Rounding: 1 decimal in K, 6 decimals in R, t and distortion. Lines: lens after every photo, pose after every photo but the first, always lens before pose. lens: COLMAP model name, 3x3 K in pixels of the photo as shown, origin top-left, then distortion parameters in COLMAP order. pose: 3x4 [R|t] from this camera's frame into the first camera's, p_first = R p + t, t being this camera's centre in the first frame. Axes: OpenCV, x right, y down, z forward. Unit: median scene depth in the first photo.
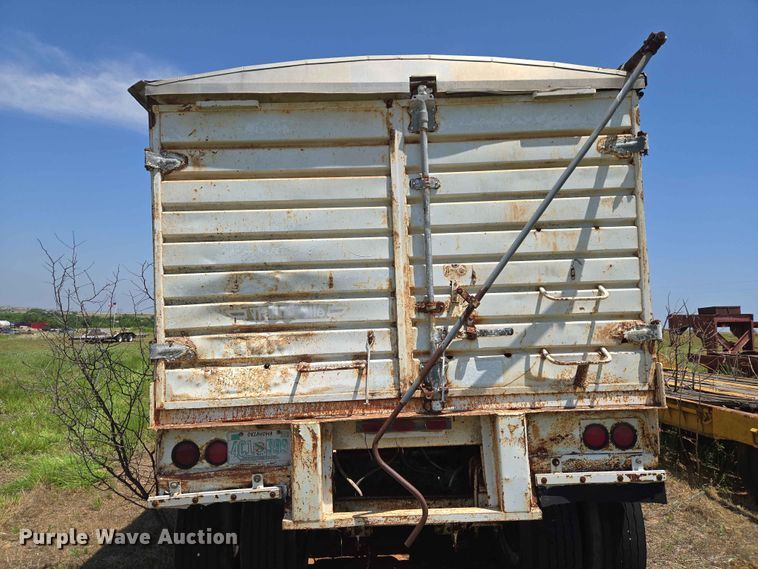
lens RADIAL K [[510.6, 0, 371.6], [0, 510.6, 290.0], [0, 0, 1]] dist [0.079655, -0.071133]
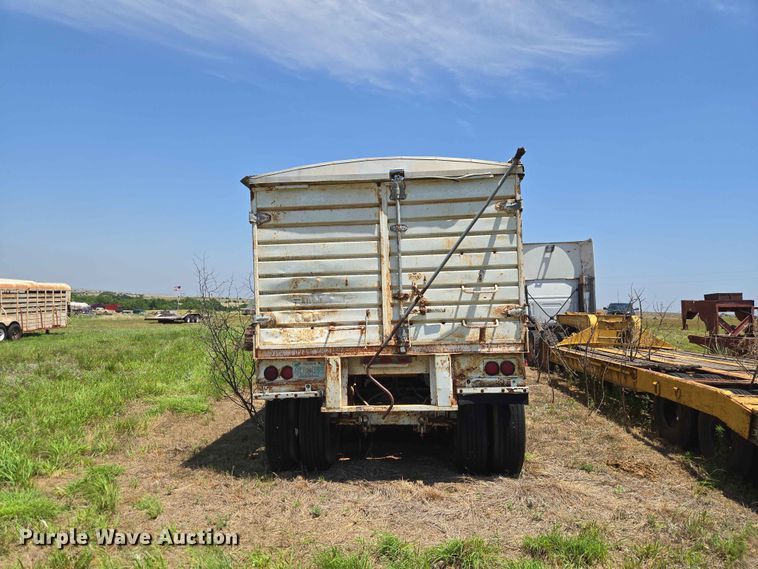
lens RADIAL K [[510.6, 0, 369.1], [0, 510.6, 289.1], [0, 0, 1]] dist [0.079655, -0.071133]
pose [[0.994690, 0.002936, -0.102872, 0.190342], [0.000054, 0.999578, 0.029045, -0.045915], [0.102914, -0.028896, 0.994270, -0.816514]]
